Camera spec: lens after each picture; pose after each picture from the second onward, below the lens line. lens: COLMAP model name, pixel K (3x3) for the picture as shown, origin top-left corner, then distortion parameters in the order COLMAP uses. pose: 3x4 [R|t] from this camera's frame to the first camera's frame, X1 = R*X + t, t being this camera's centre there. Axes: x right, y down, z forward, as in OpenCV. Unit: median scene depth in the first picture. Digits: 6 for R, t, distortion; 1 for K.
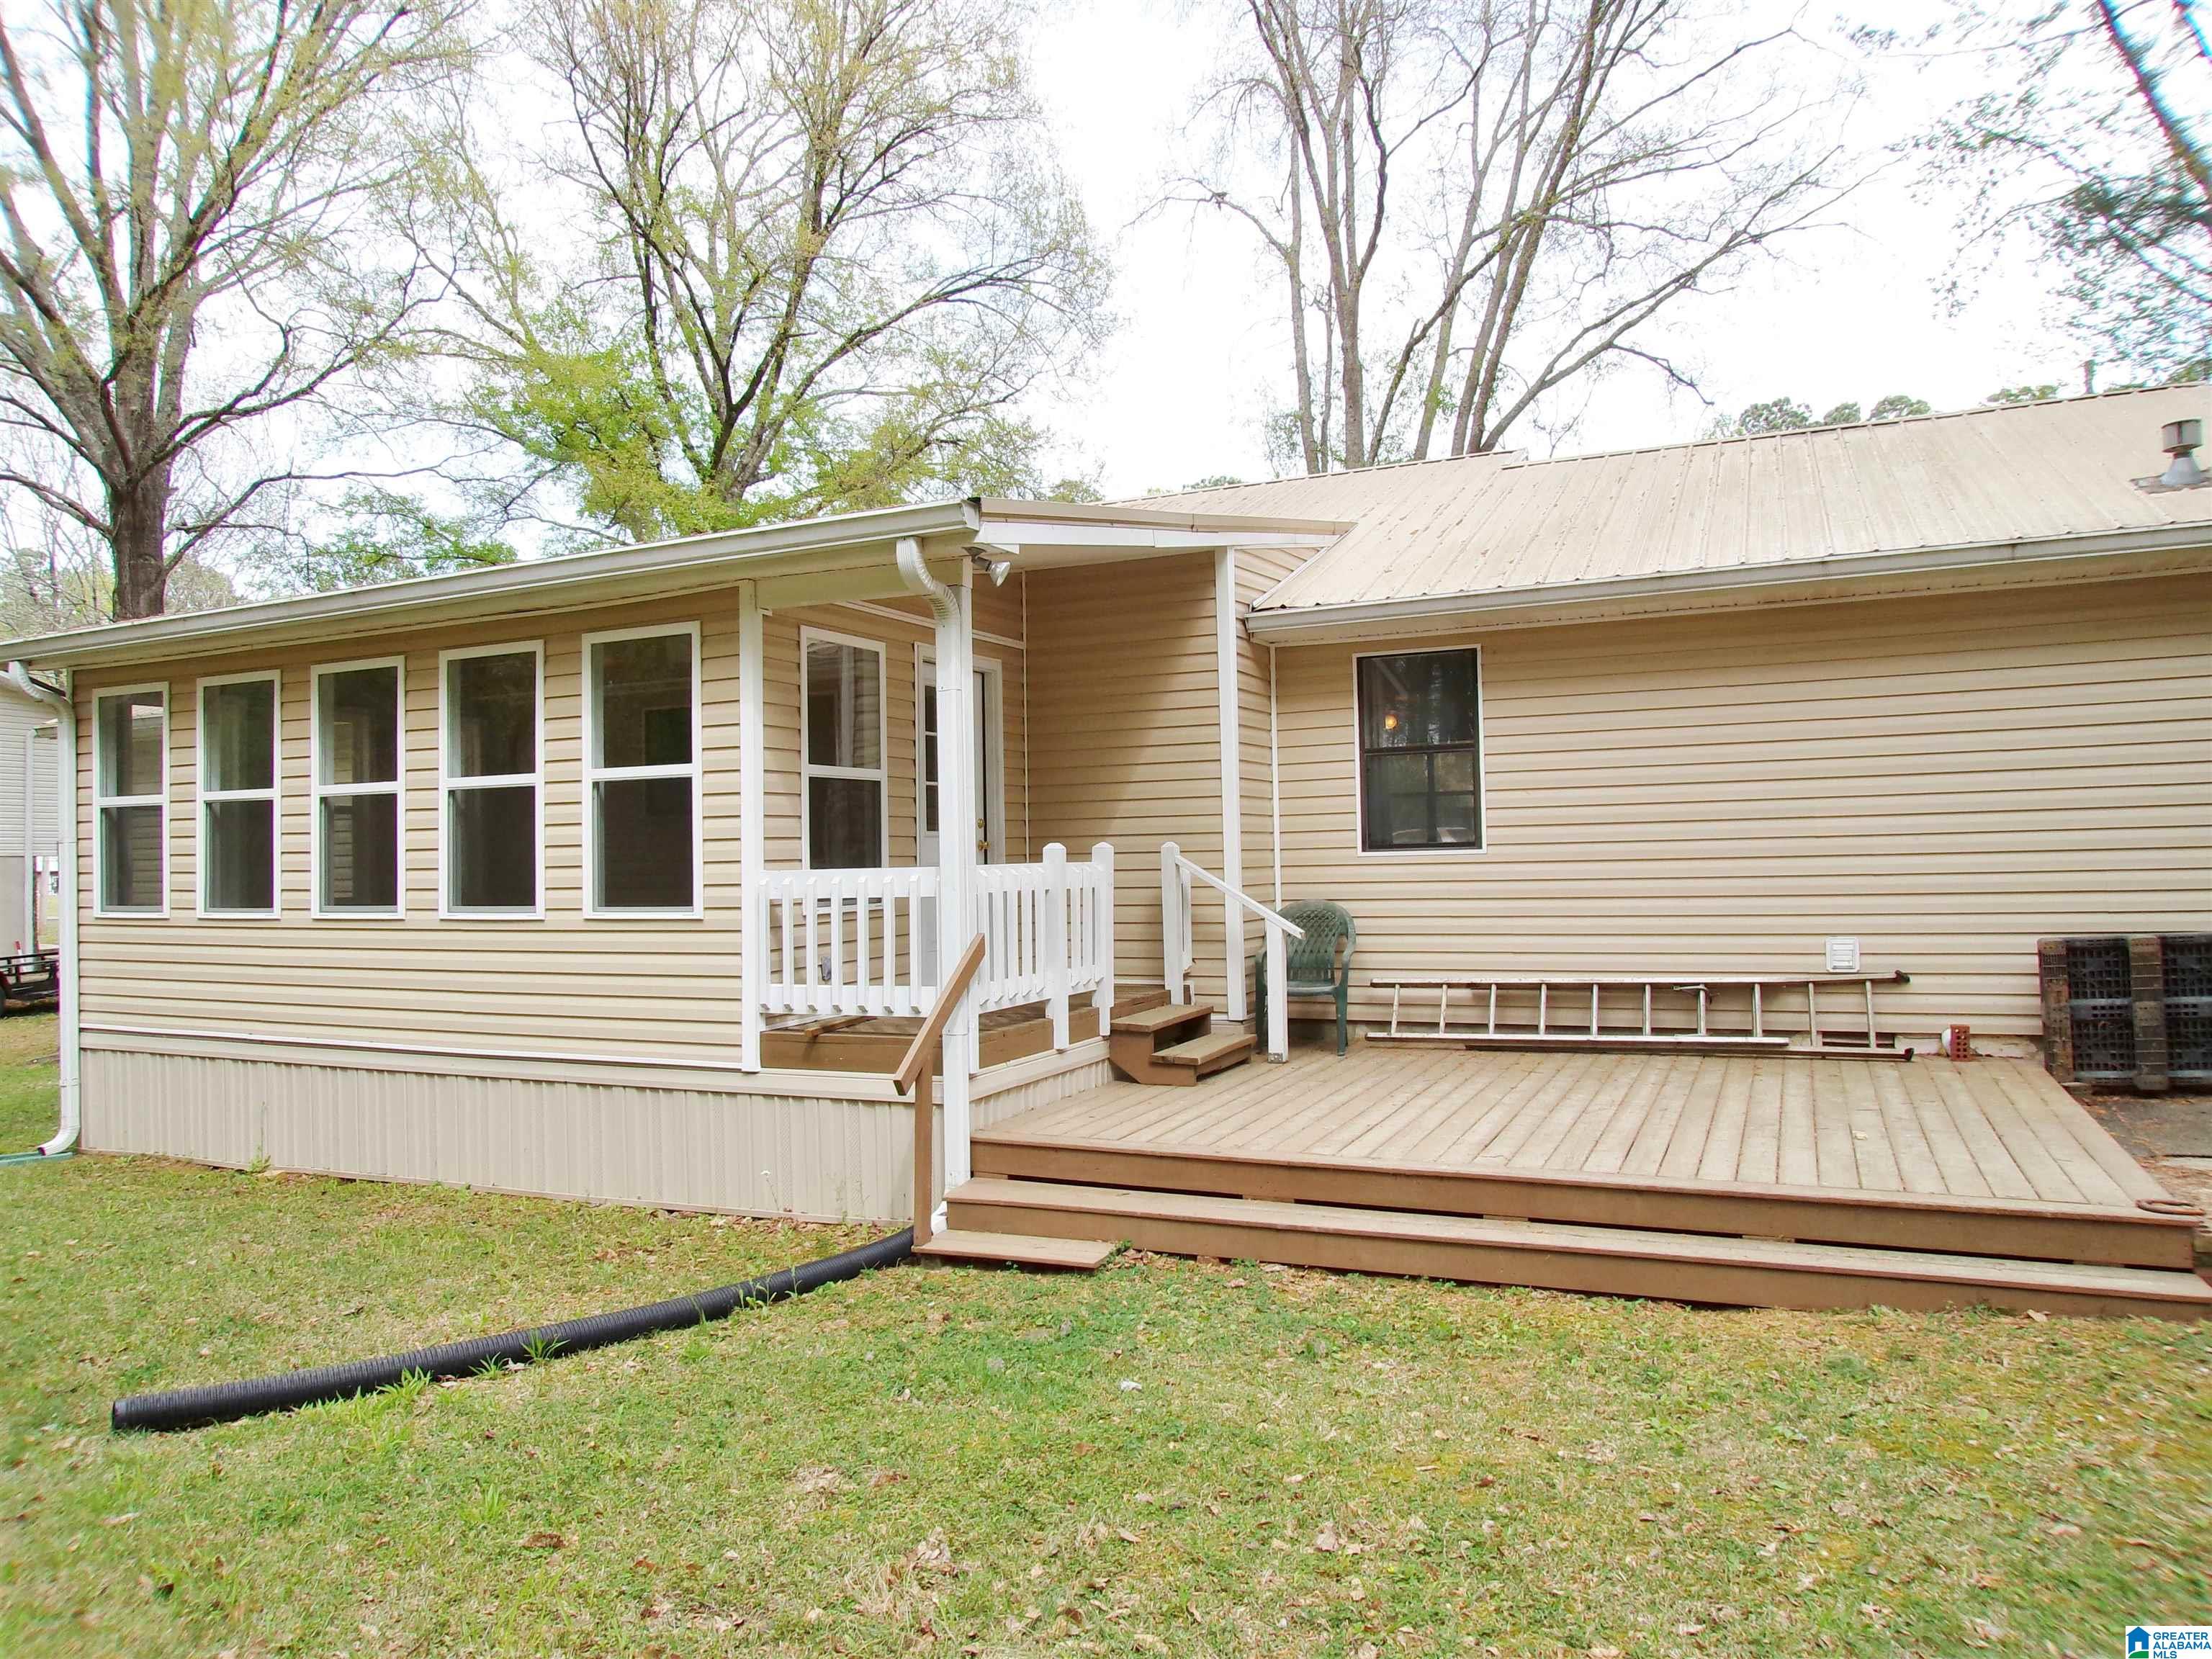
lens RADIAL K [[1490.7, 0, 1093.5], [0, 1490.7, 835.9], [0, 0, 1]] dist [-0.051034, 0.027388]
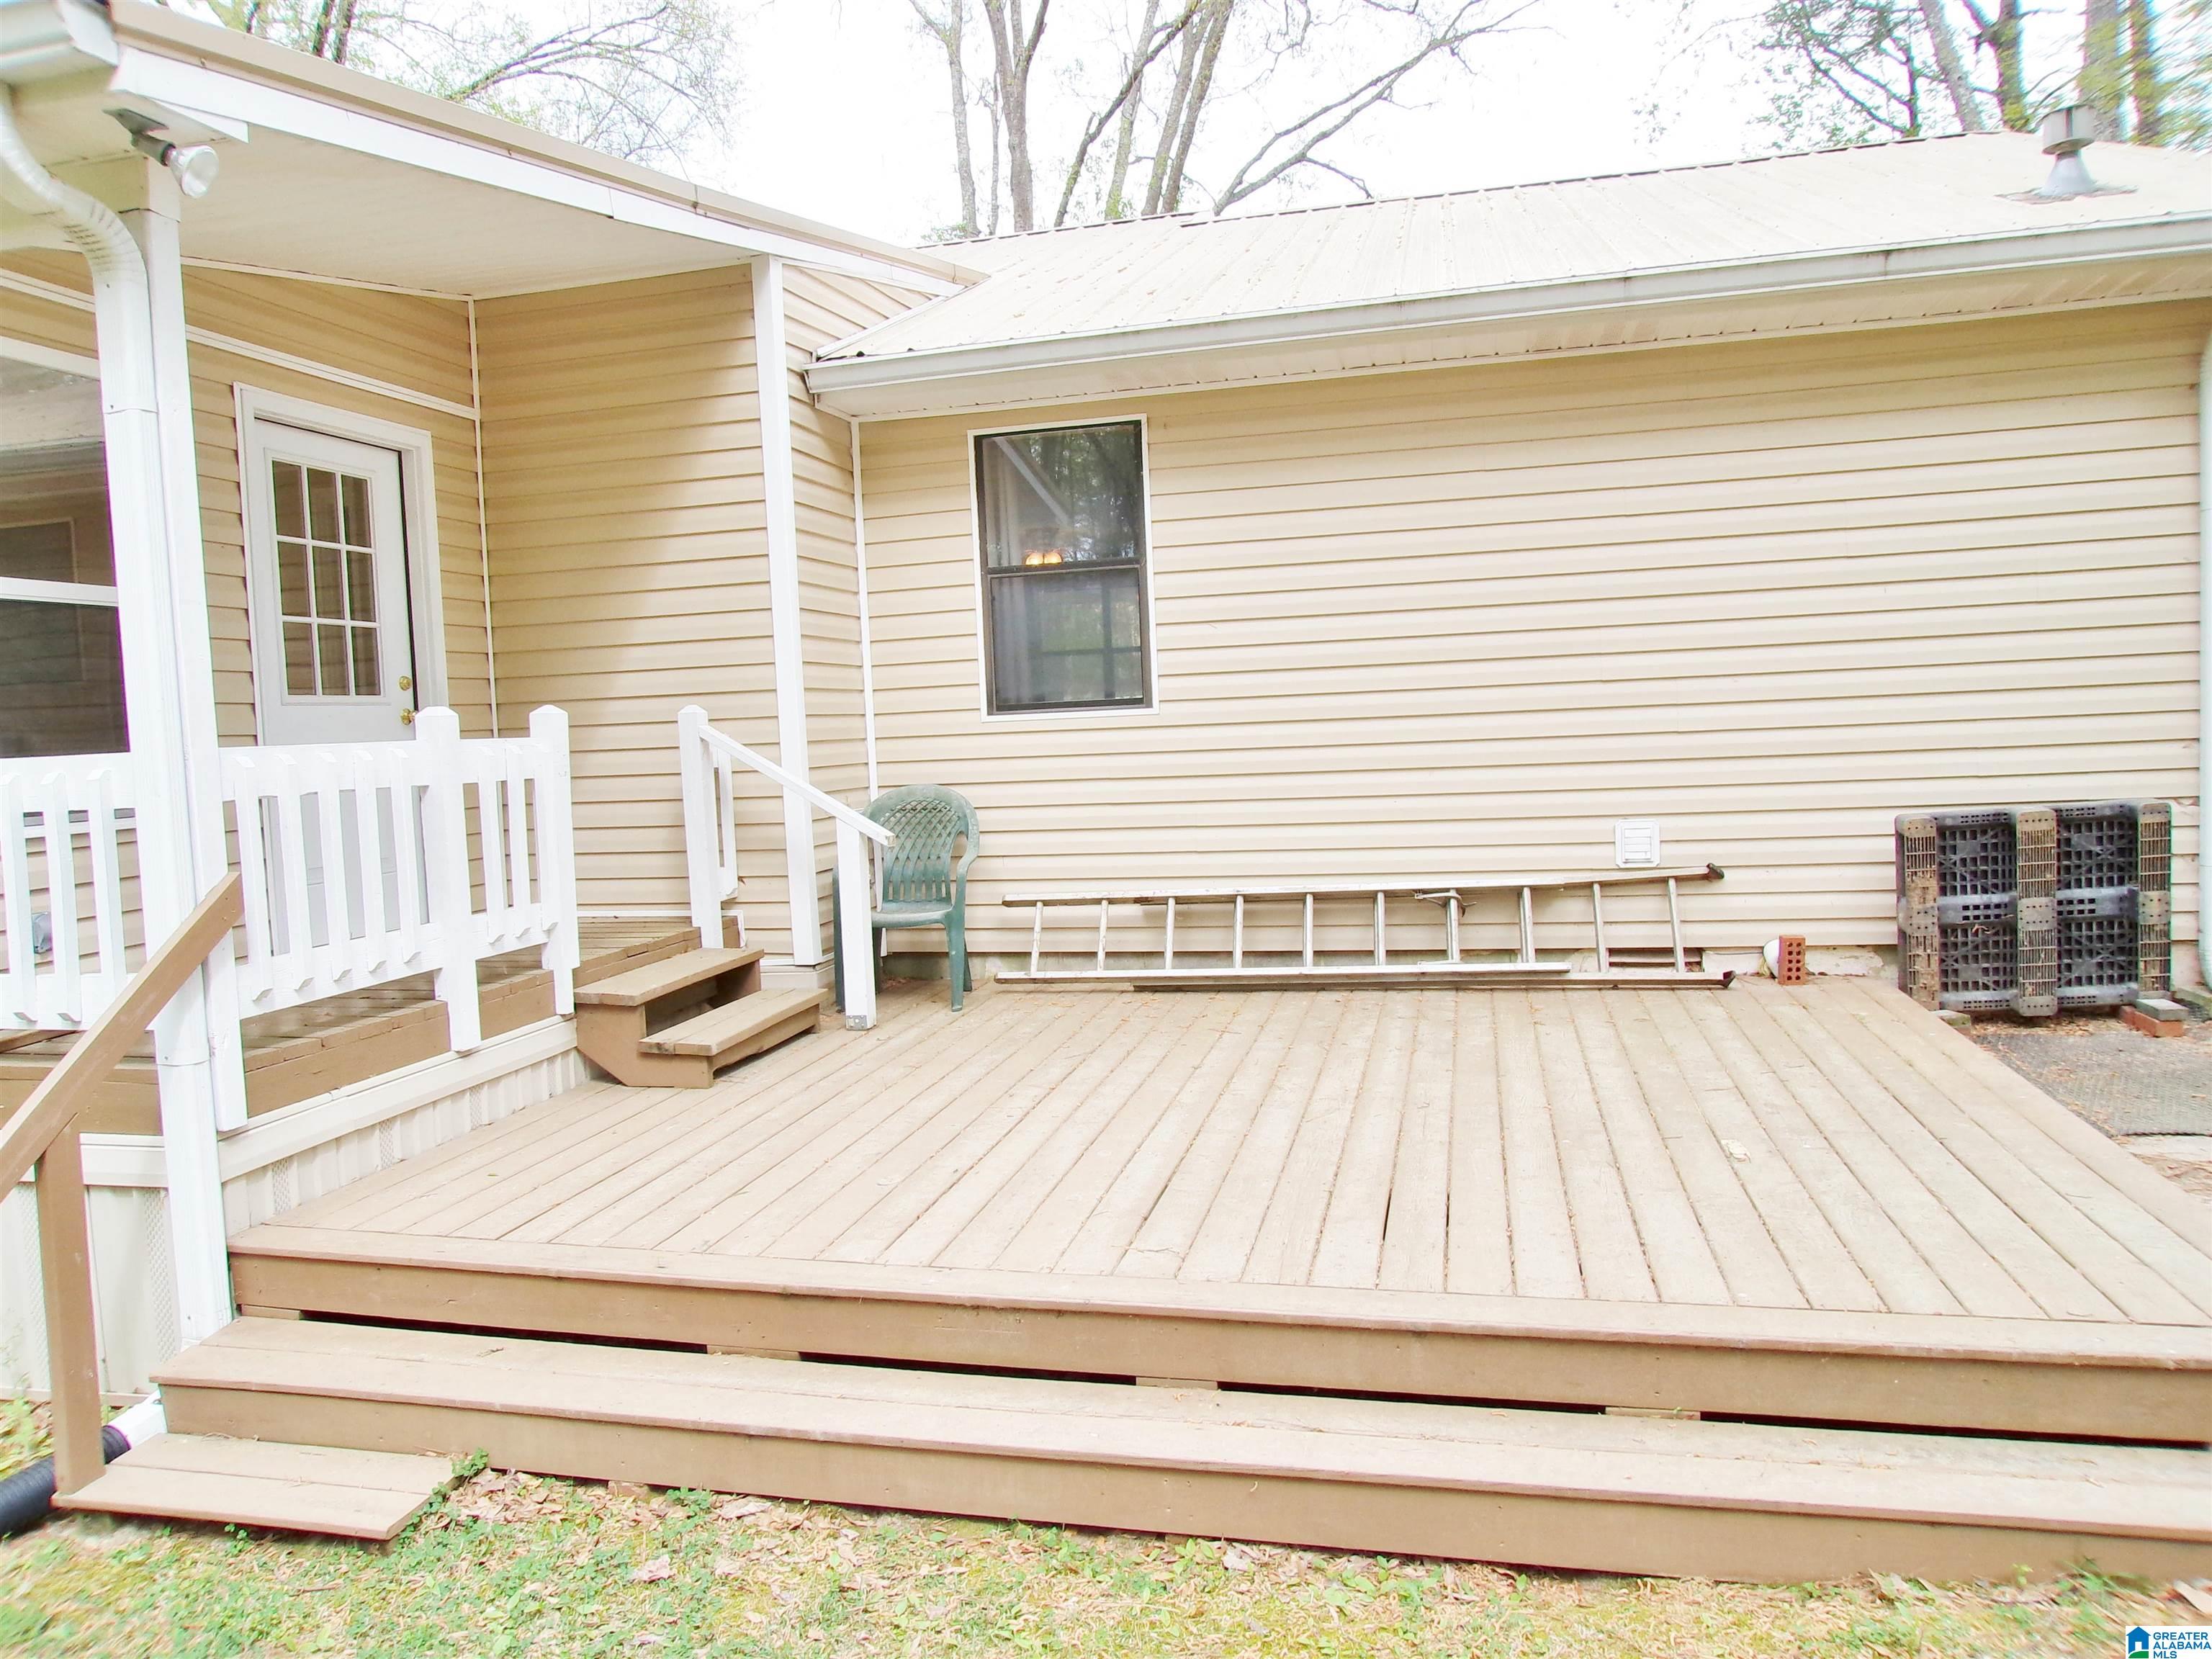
lens RADIAL K [[1490.7, 0, 1093.5], [0, 1490.7, 835.9], [0, 0, 1]] dist [-0.051034, 0.027388]
pose [[0.980191, -0.035105, 0.194920, 0.099442], [0.018901, 0.996255, 0.084378, 0.009981], [-0.197152, -0.079023, 0.977183, 0.326635]]
